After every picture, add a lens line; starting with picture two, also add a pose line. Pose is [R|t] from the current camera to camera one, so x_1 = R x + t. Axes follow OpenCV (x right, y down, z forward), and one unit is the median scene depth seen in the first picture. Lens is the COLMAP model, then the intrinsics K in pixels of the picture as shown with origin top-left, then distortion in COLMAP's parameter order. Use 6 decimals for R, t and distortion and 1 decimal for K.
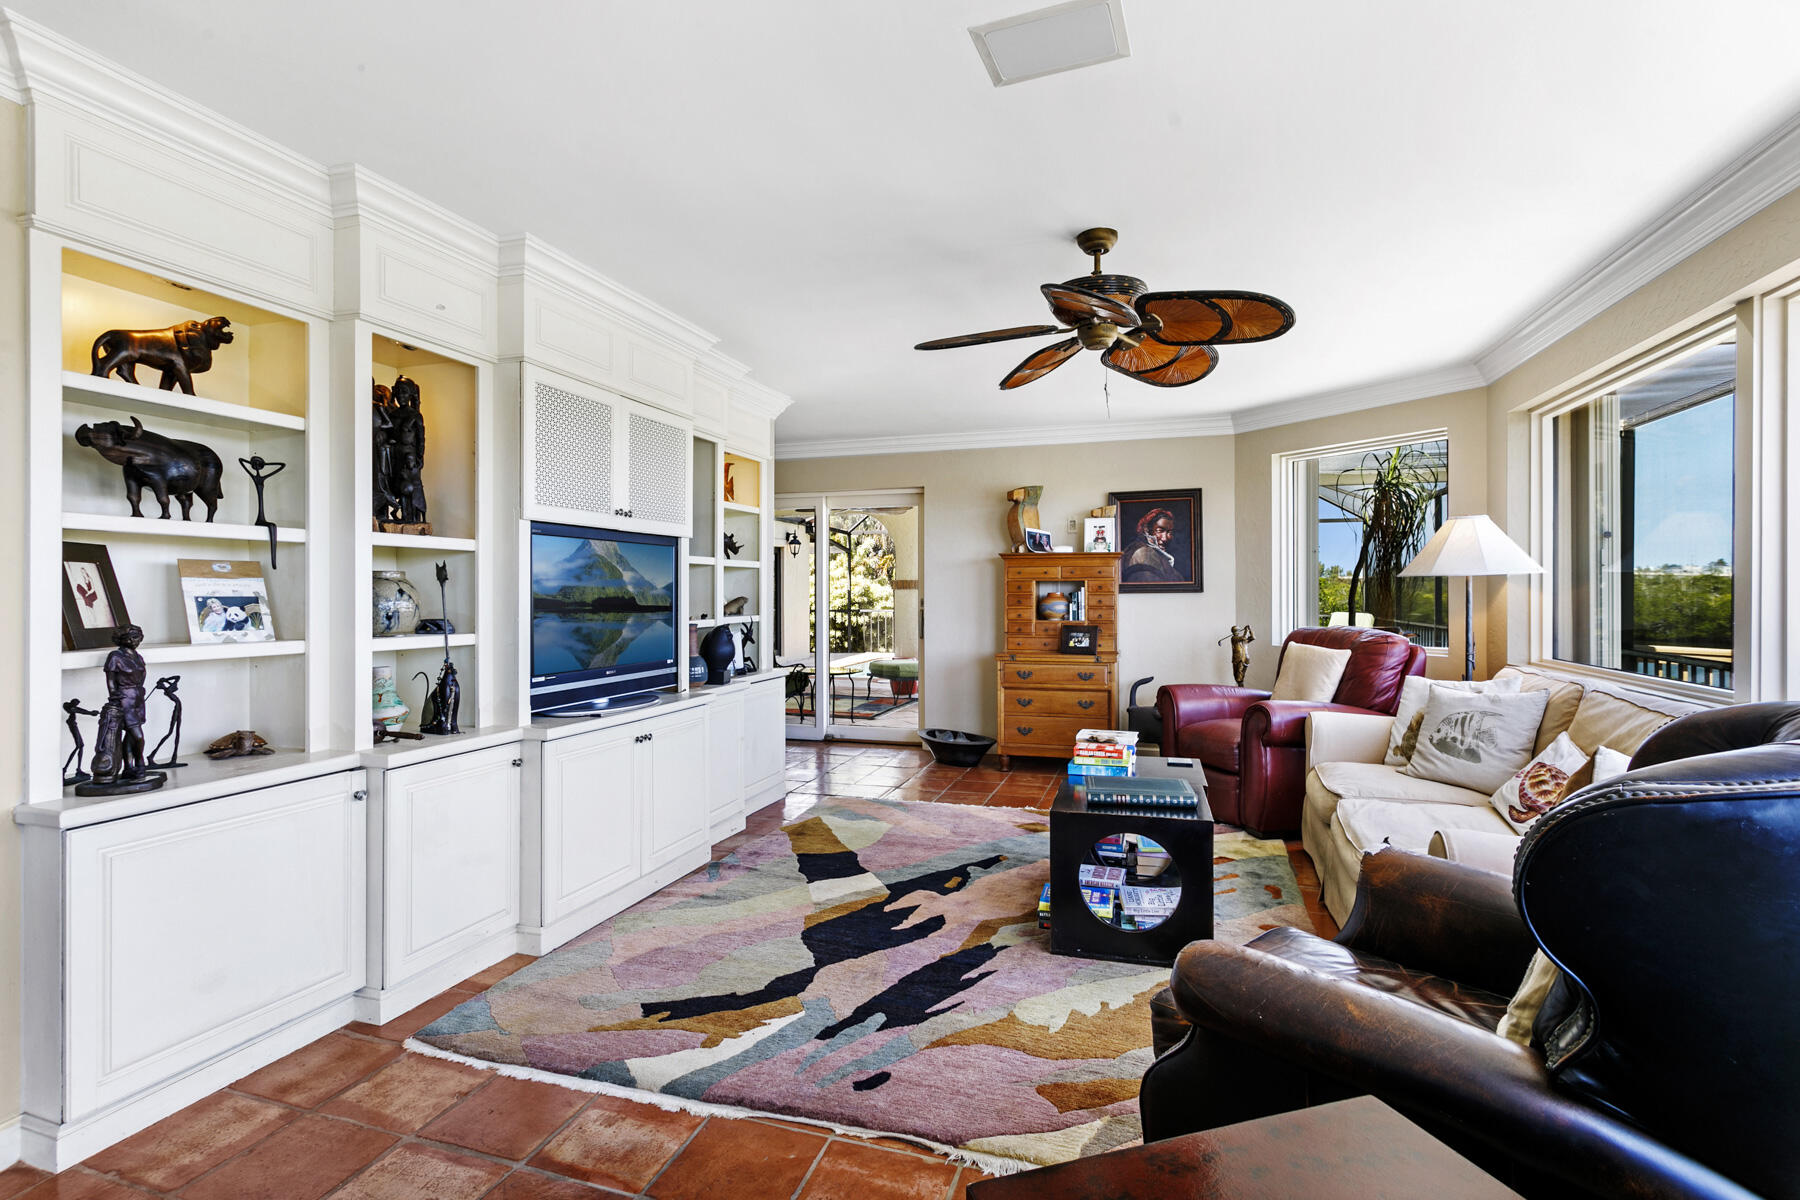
lens RADIAL K [[874.5, 0, 870.7], [0, 874.5, 595.7], [0, 0, 1]] dist [-0.001332, 0.002317]
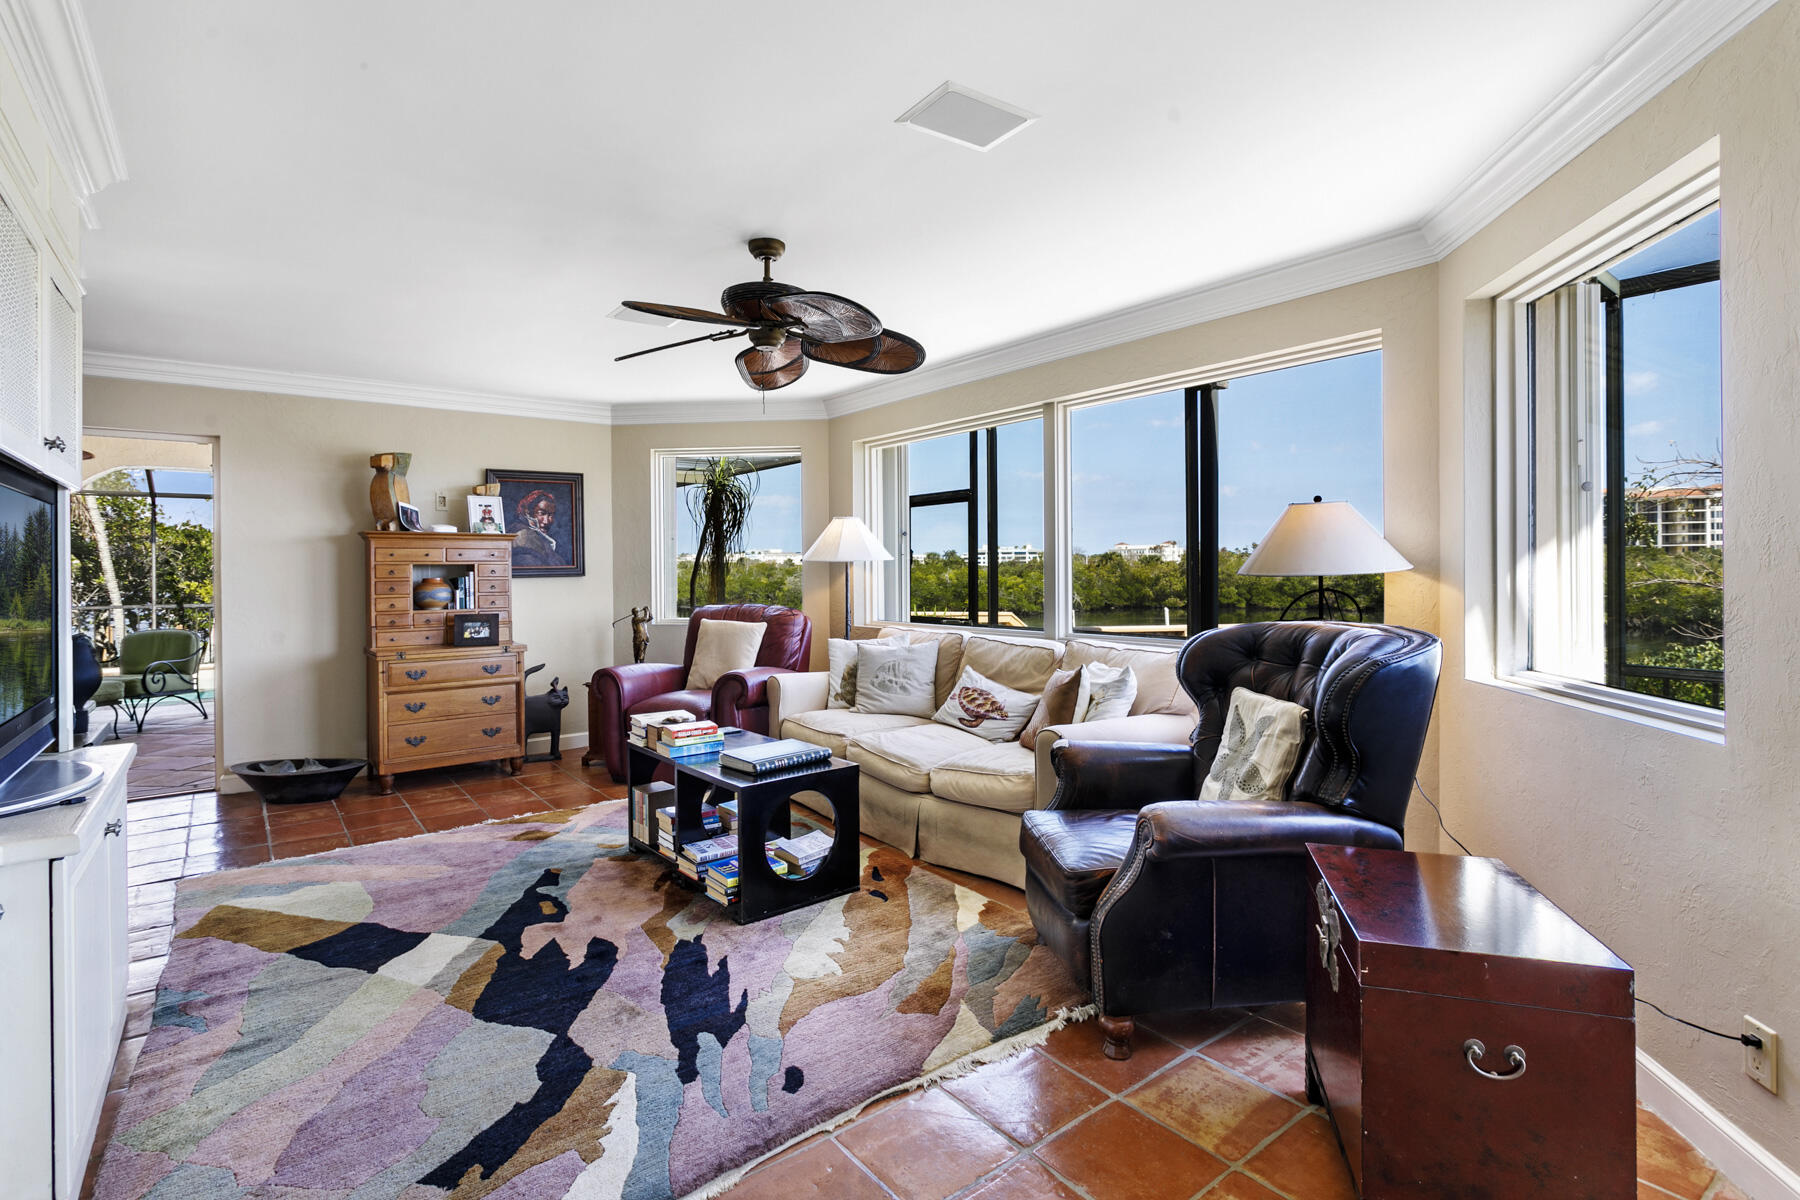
lens RADIAL K [[874.5, 0, 905.7], [0, 874.5, 592.0], [0, 0, 1]] dist [-0.001332, 0.002317]
pose [[0.547375, -0.025989, 0.836484, -0.417057], [0.012904, 0.999661, 0.022615, -0.005584], [-0.836788, -0.001585, 0.547525, 0.205168]]
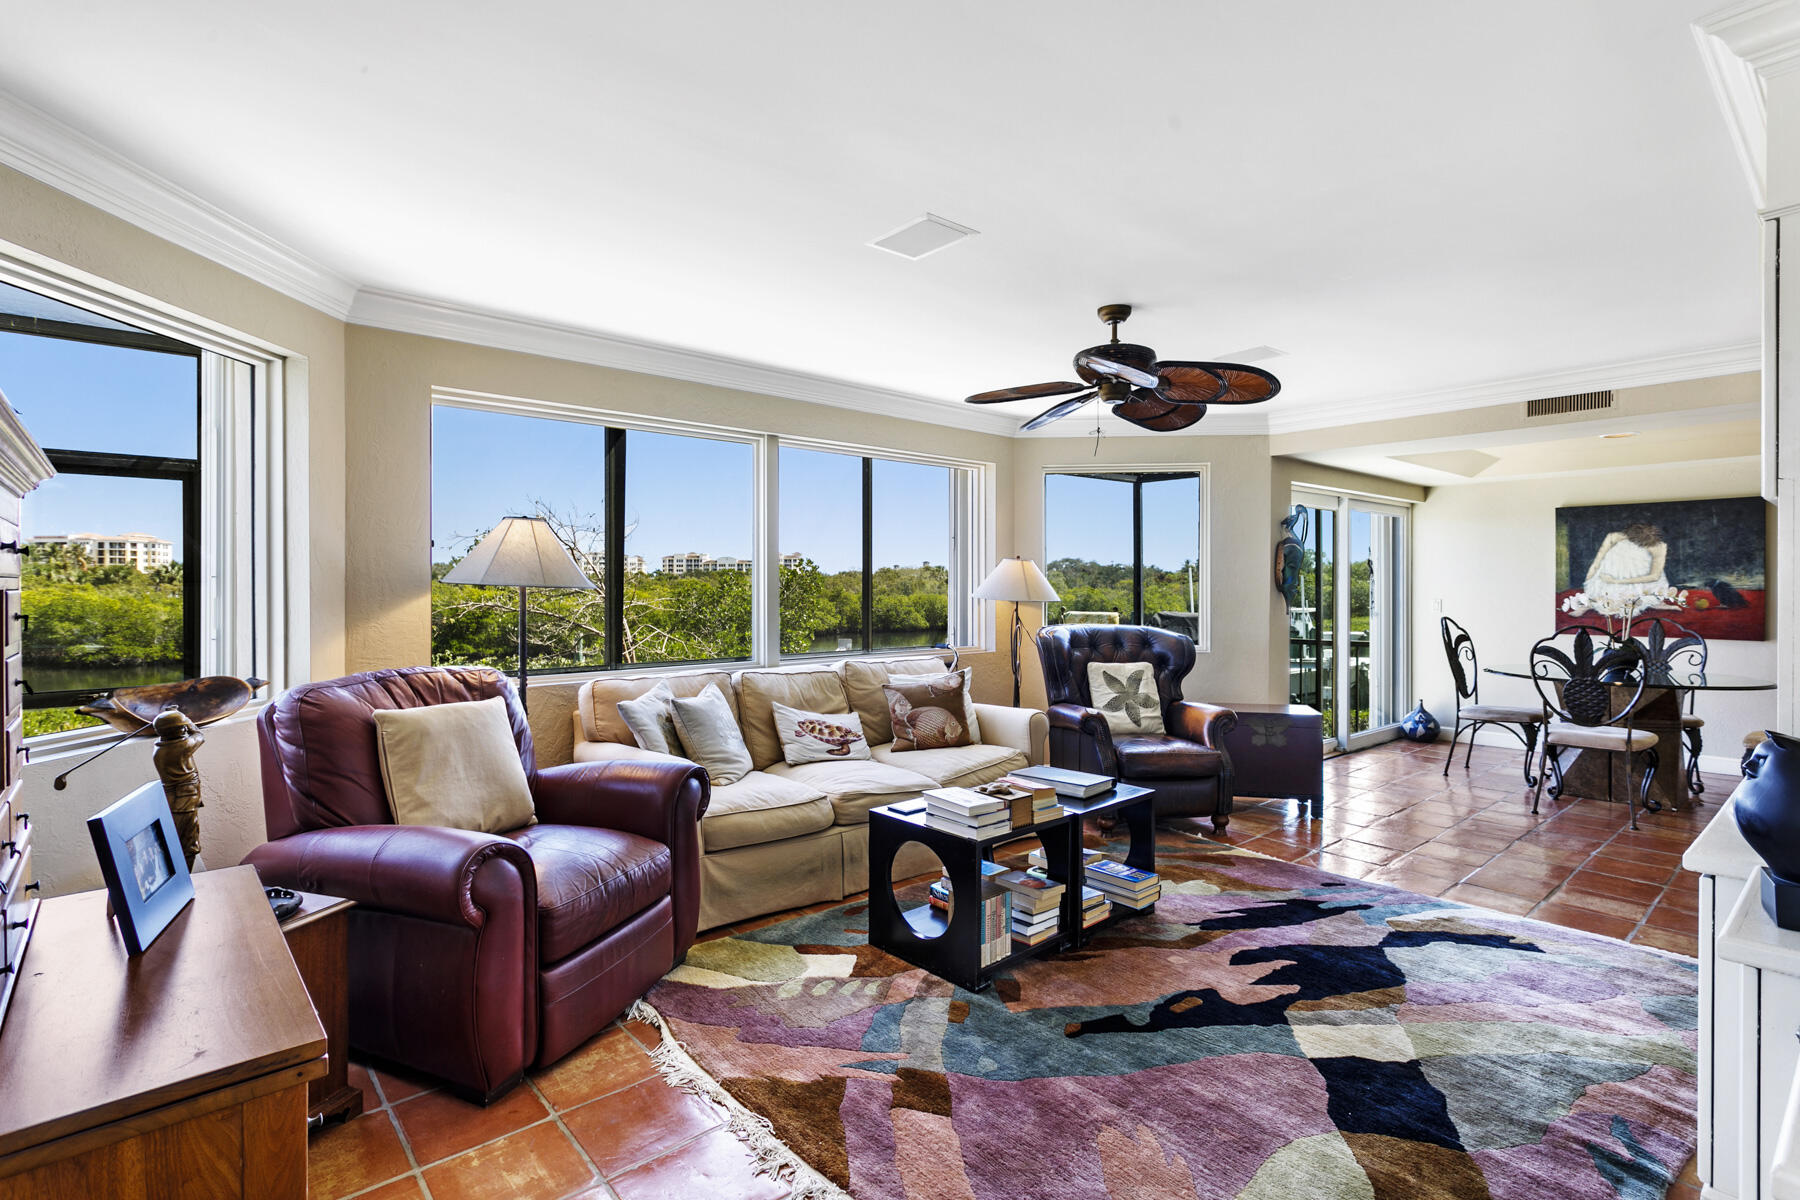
lens RADIAL K [[874.5, 0, 880.9], [0, 874.5, 592.8], [0, 0, 1]] dist [-0.001332, 0.002317]
pose [[-0.869785, 0.014596, 0.493215, -0.046496], [0.013547, 0.999892, -0.005701, -0.013998], [-0.493245, 0.001723, -0.869889, 1.676890]]
